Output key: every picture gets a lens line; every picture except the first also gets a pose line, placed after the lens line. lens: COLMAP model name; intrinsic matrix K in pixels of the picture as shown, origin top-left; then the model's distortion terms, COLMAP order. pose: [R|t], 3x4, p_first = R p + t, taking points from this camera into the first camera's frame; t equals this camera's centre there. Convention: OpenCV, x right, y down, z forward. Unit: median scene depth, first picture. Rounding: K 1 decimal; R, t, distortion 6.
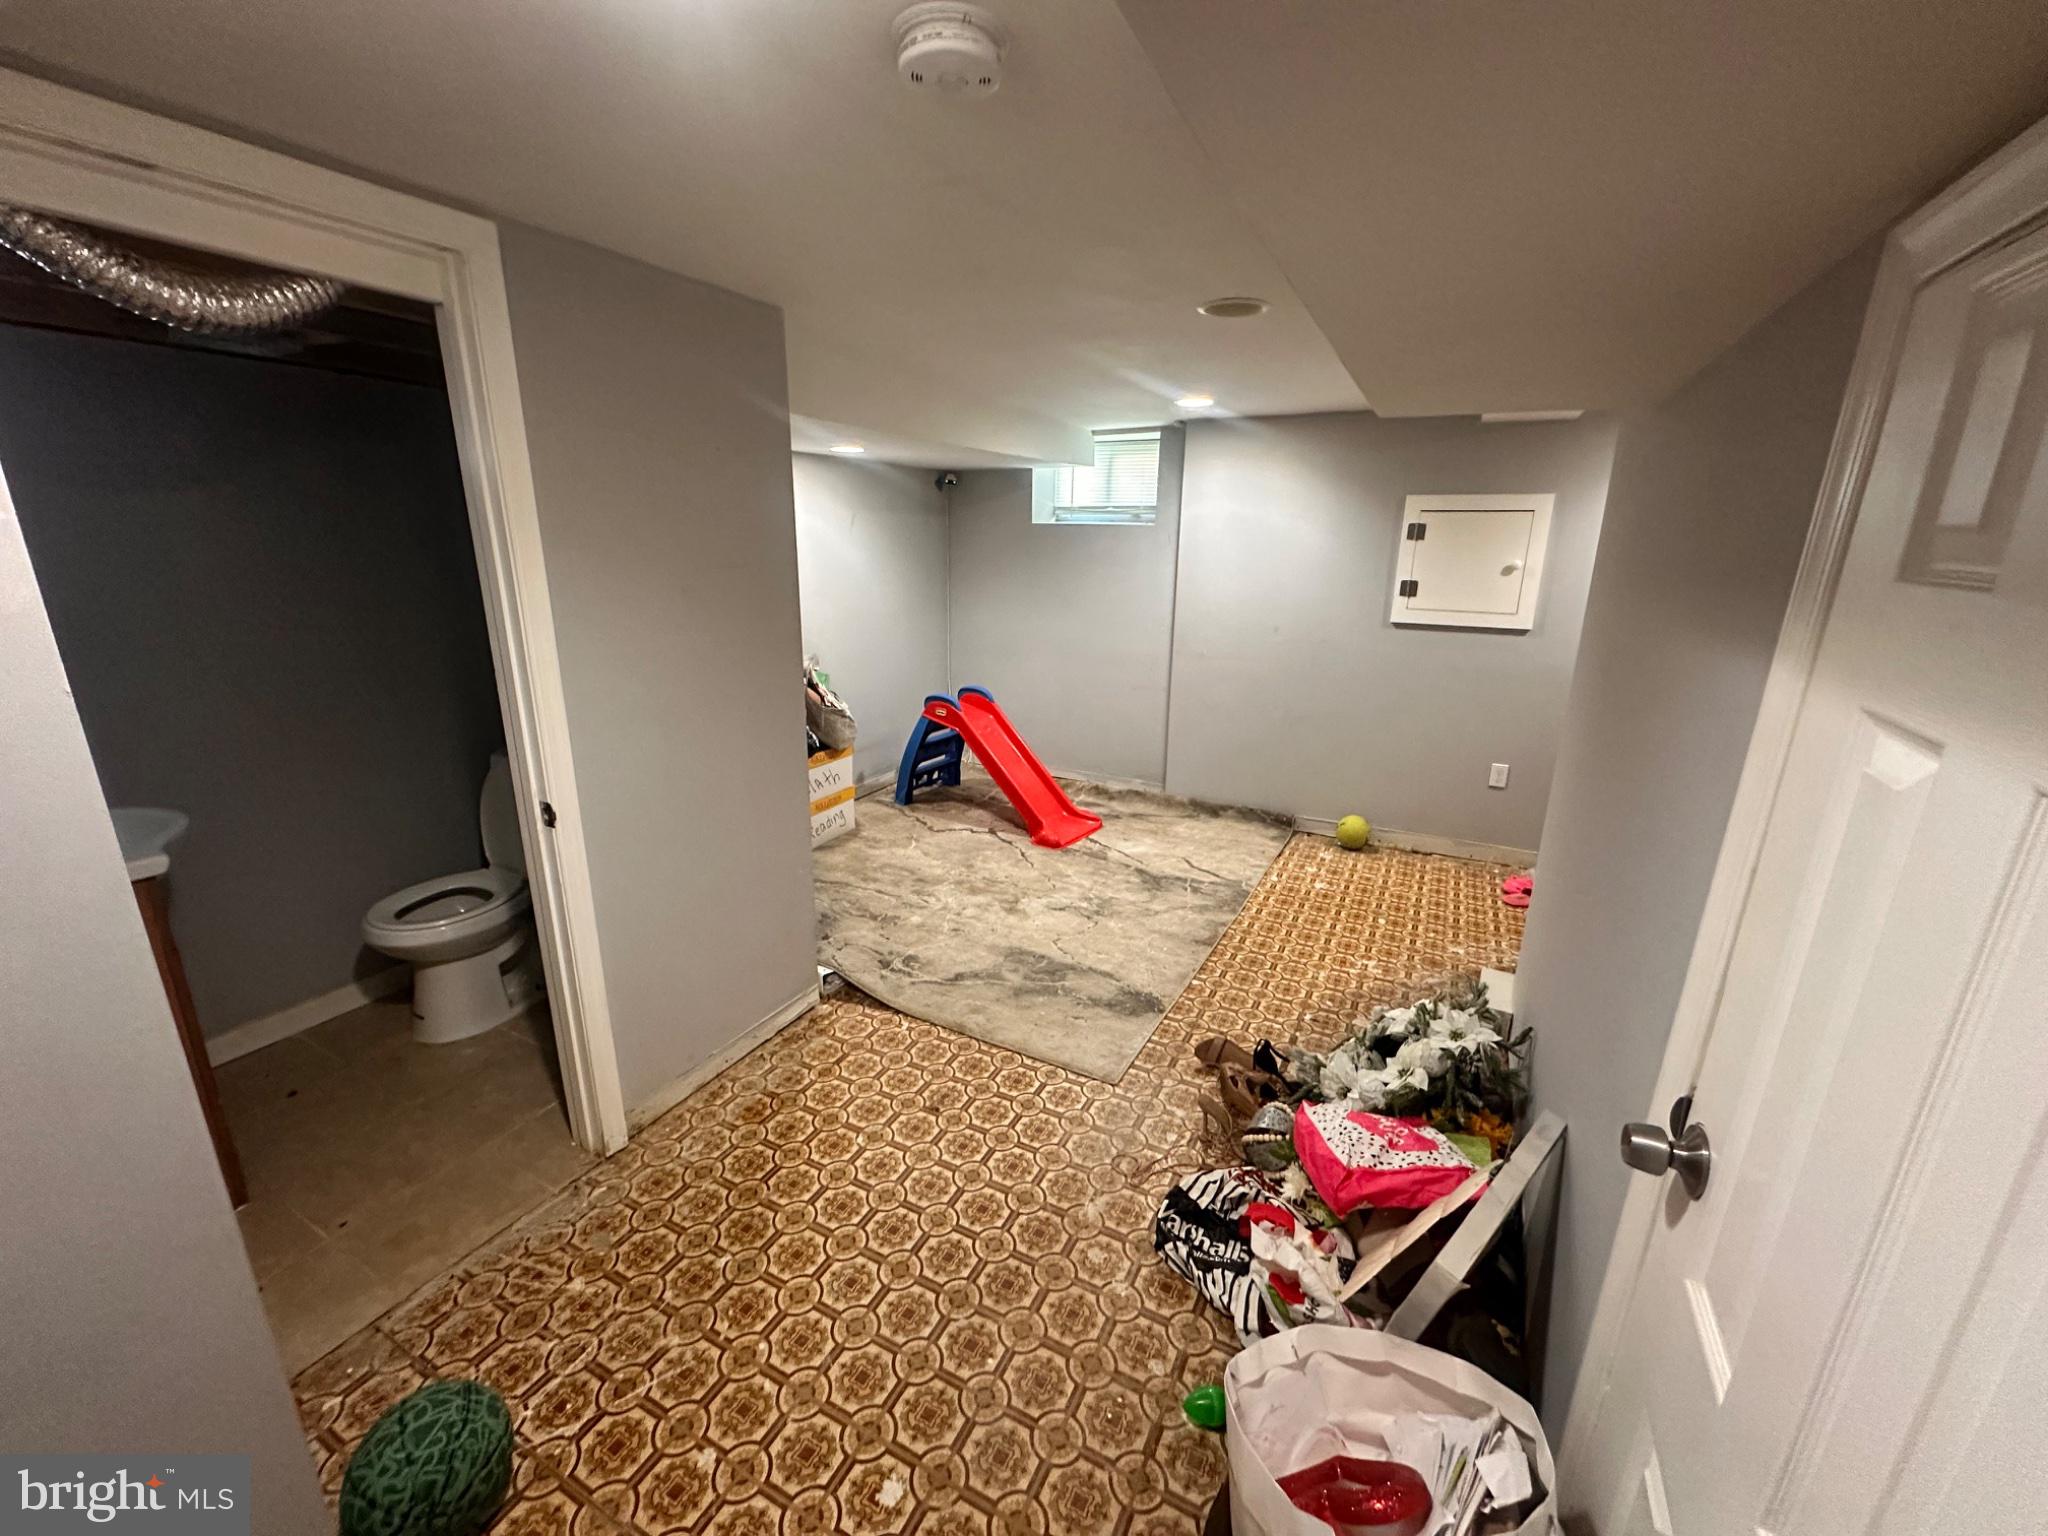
lens RADIAL K [[817.6, 0, 1027.3], [0, 817.6, 764.5], [0, 0, 1]] dist [-0.001067, 0.000125]
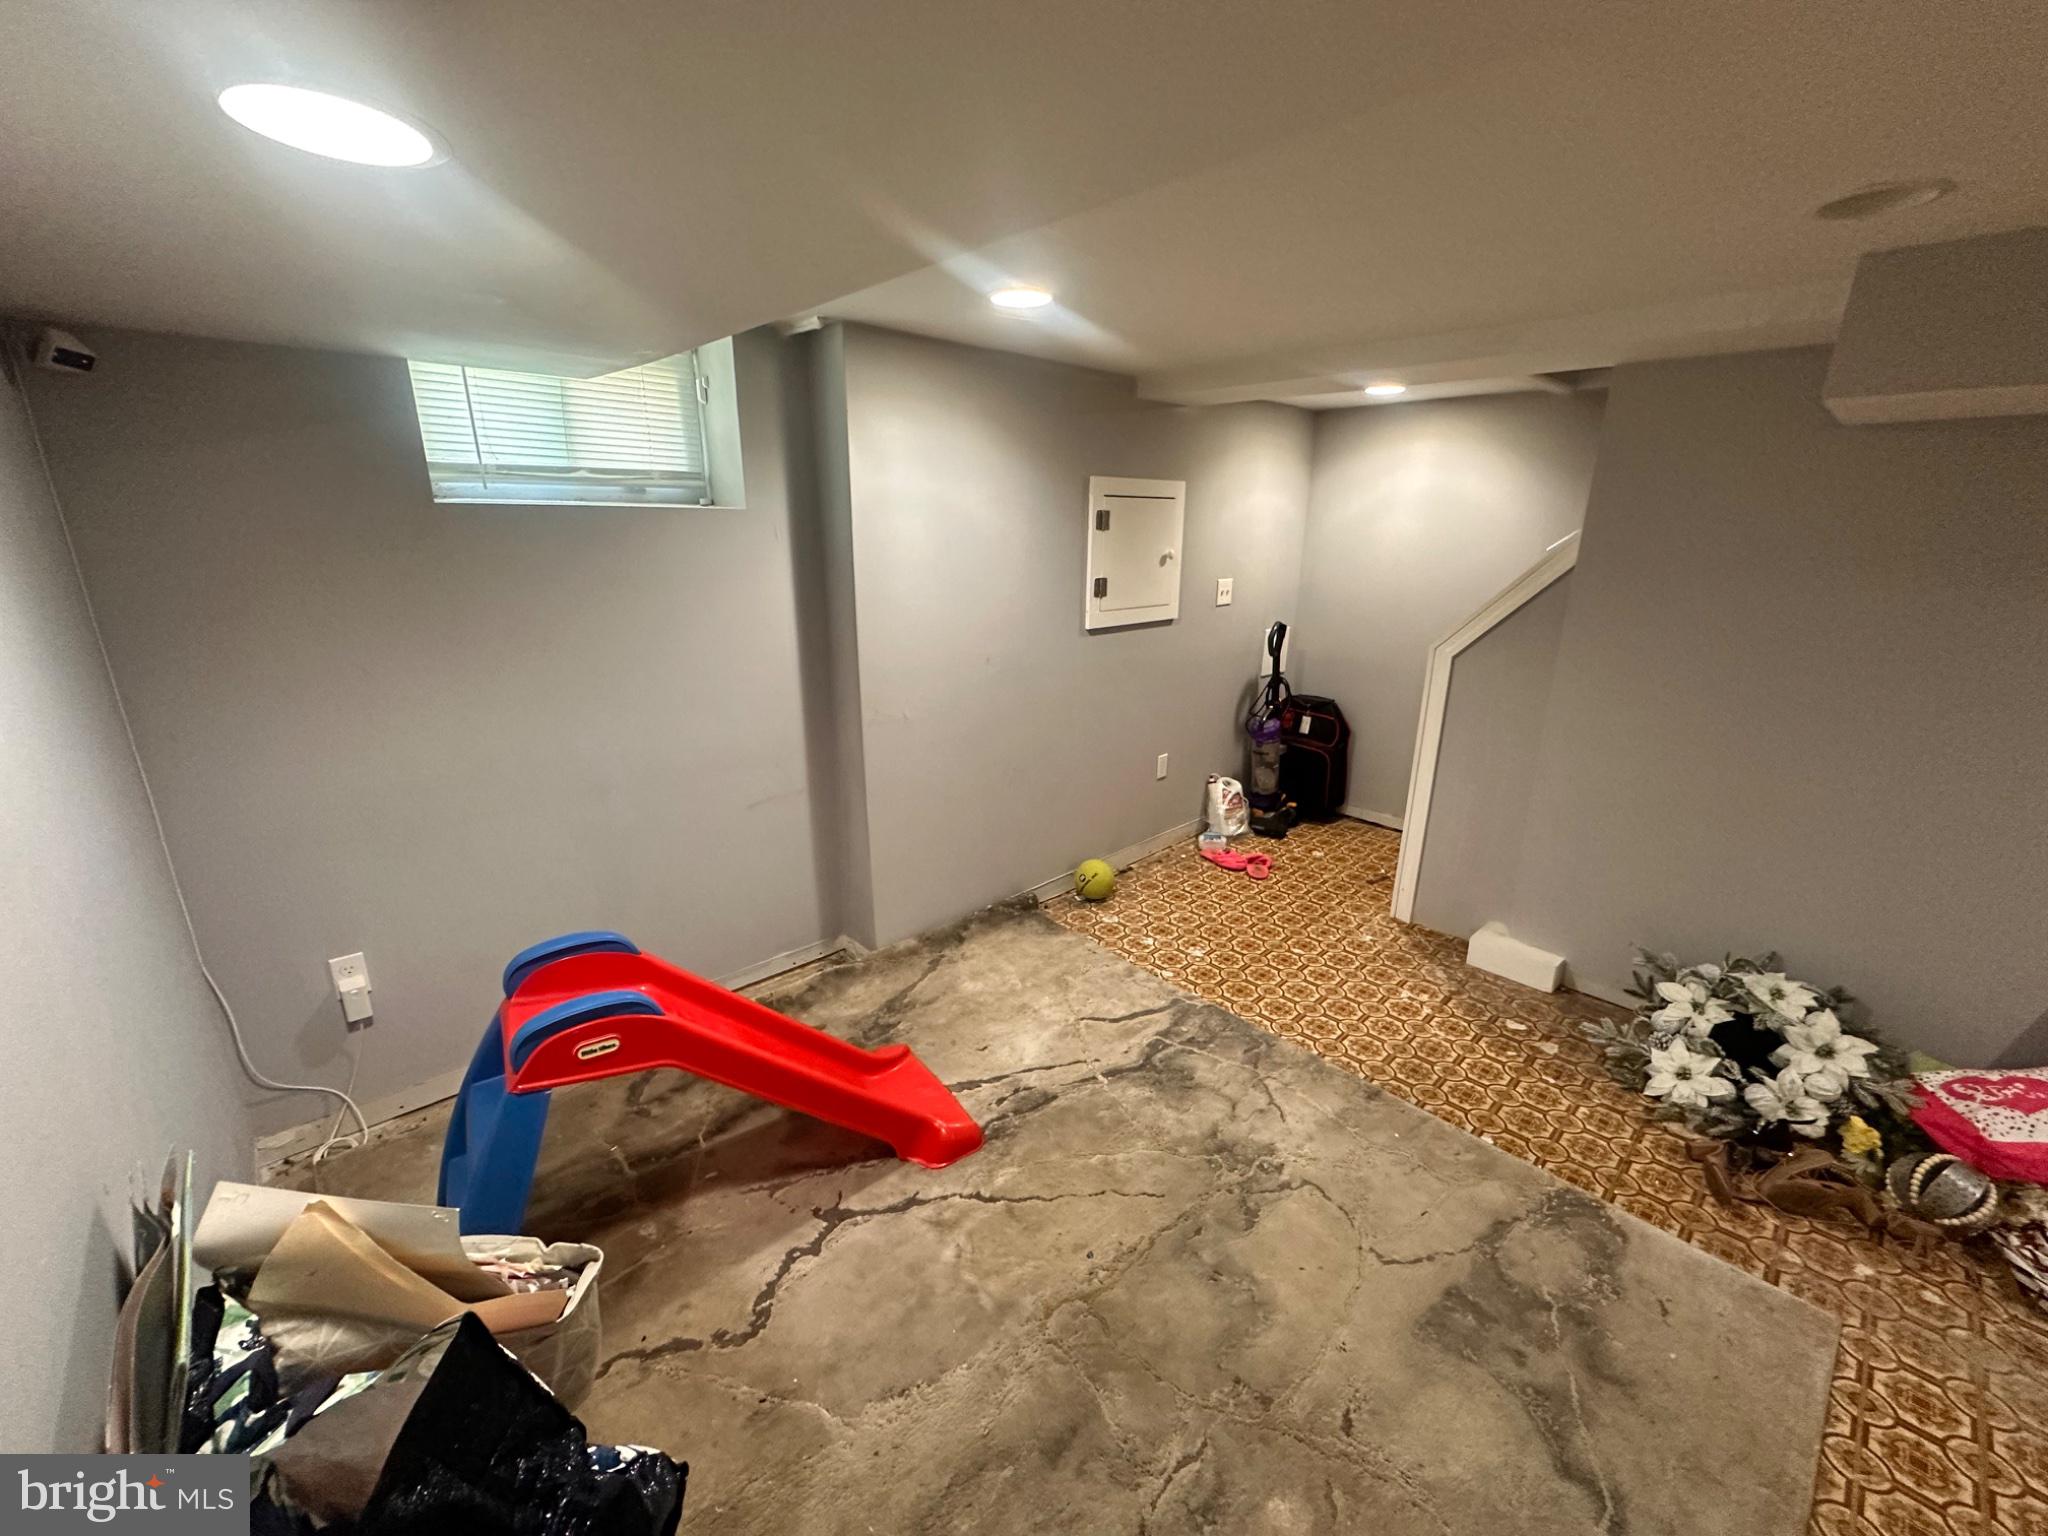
lens RADIAL K [[817.6, 0, 1027.3], [0, 817.6, 764.5], [0, 0, 1]] dist [-0.001067, 0.000125]
pose [[0.324170, -0.279220, 0.903853, -0.388190], [0.254727, 0.945923, 0.200857, -0.238943], [-0.911059, 0.165124, 0.377765, 0.804349]]
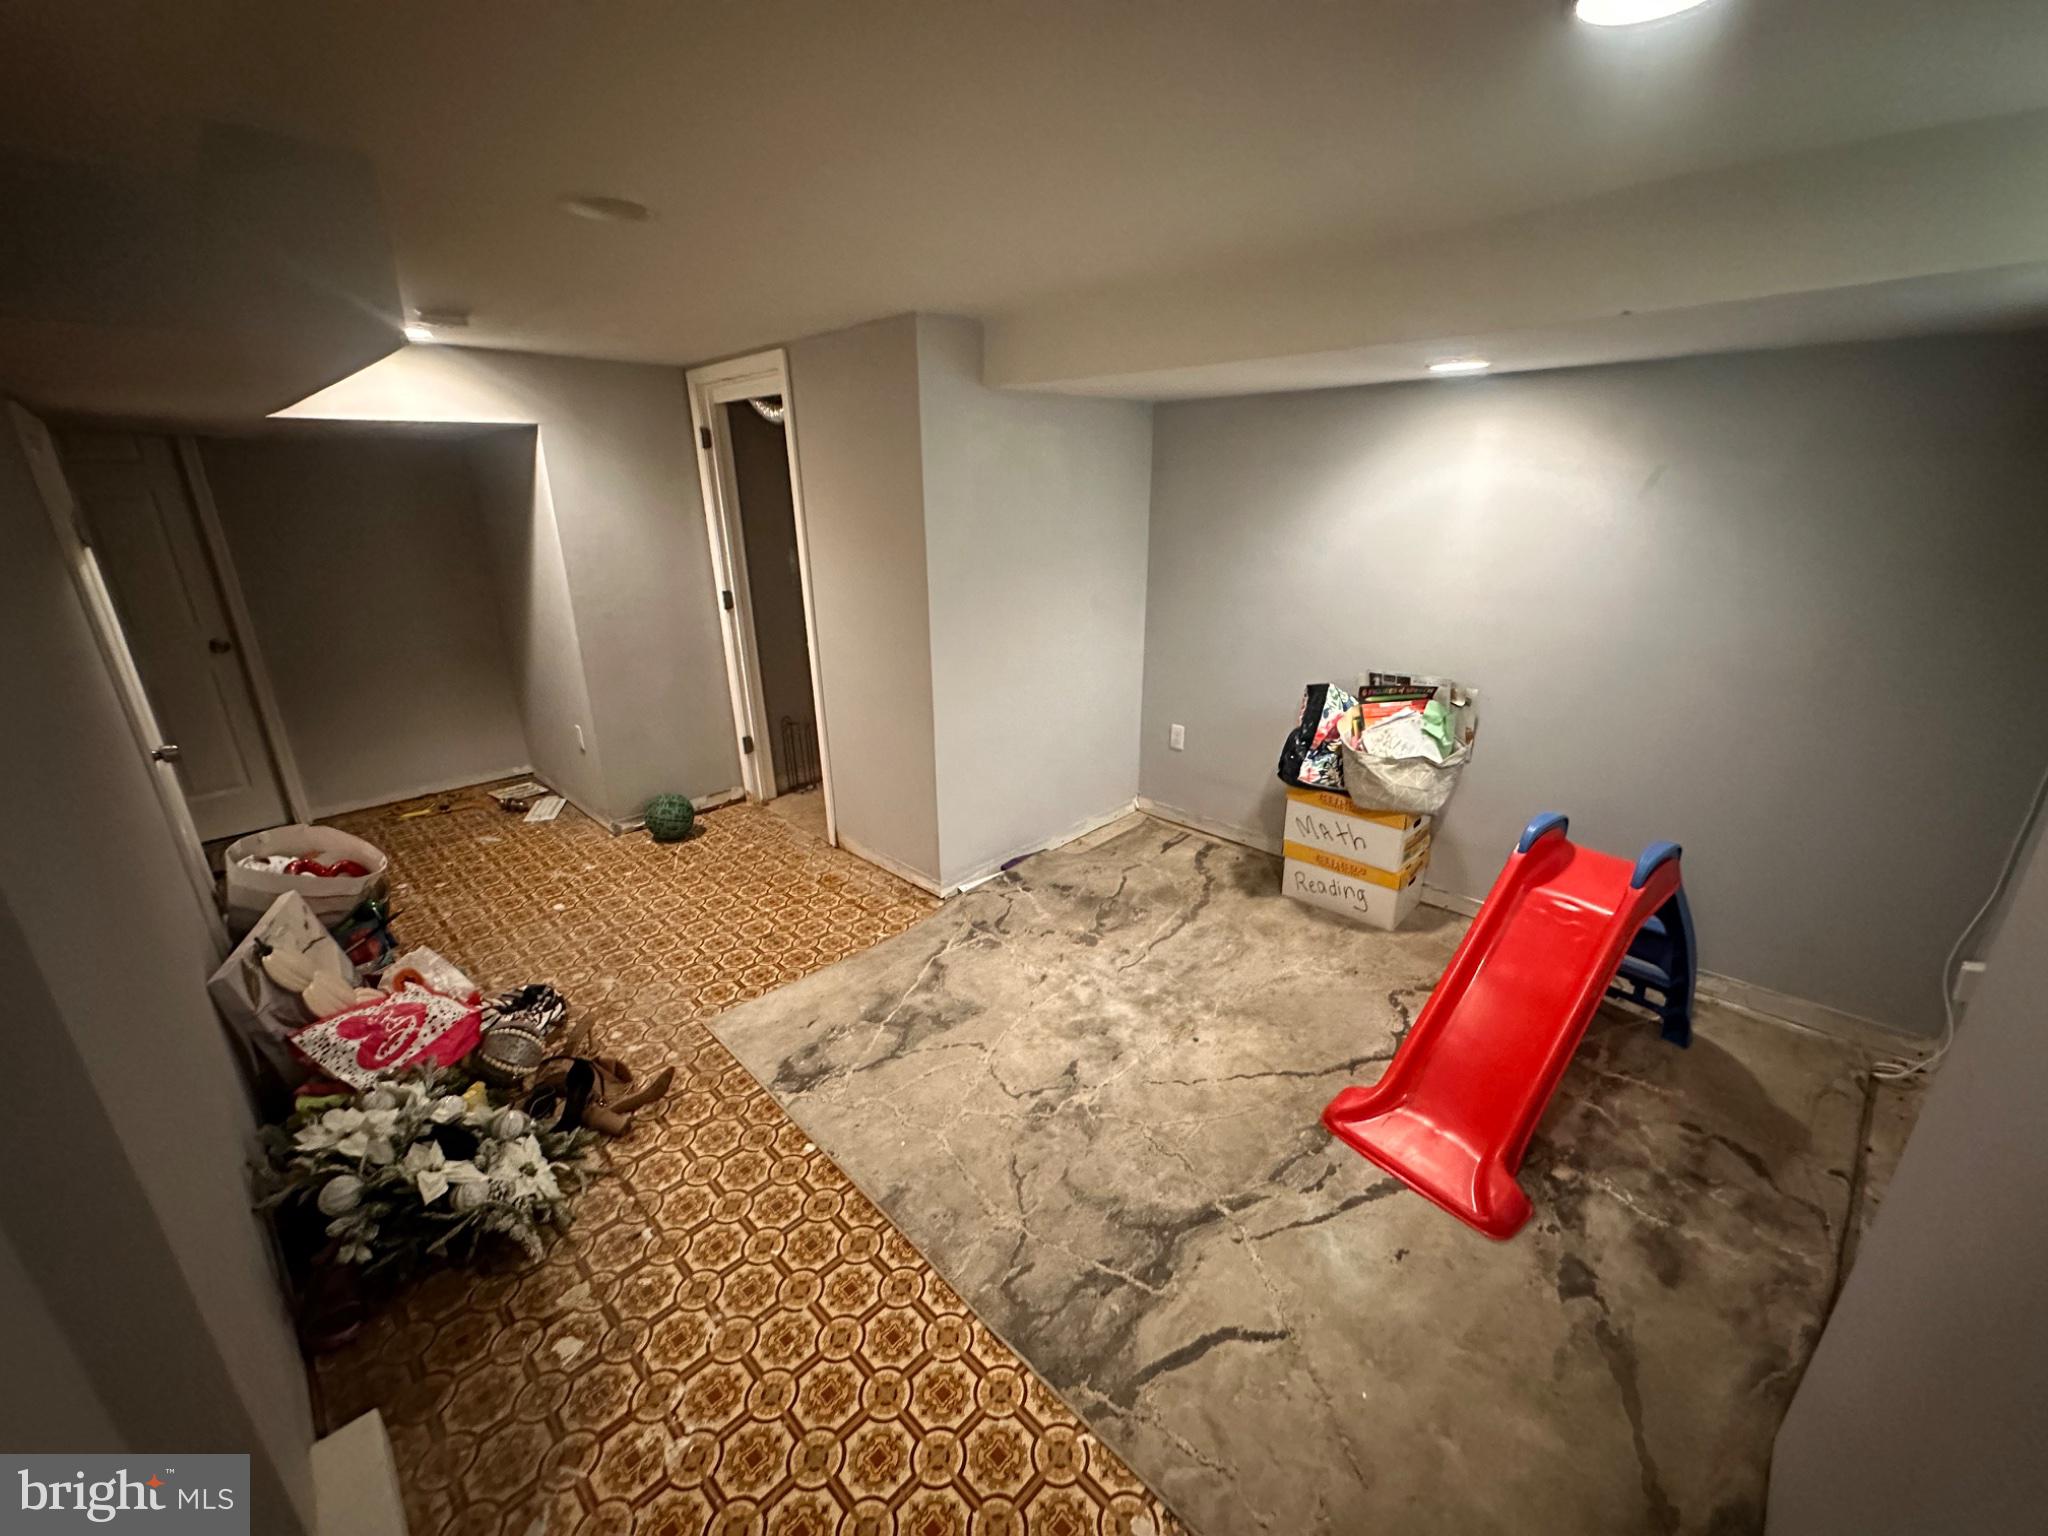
lens RADIAL K [[817.6, 0, 1027.3], [0, 817.6, 764.5], [0, 0, 1]] dist [-0.001067, 0.000125]
pose [[-0.285387, 0.306681, -0.908020, 0.537000], [-0.255062, 0.888952, 0.380405, -0.270588], [0.923849, 0.340164, -0.175473, 0.914644]]
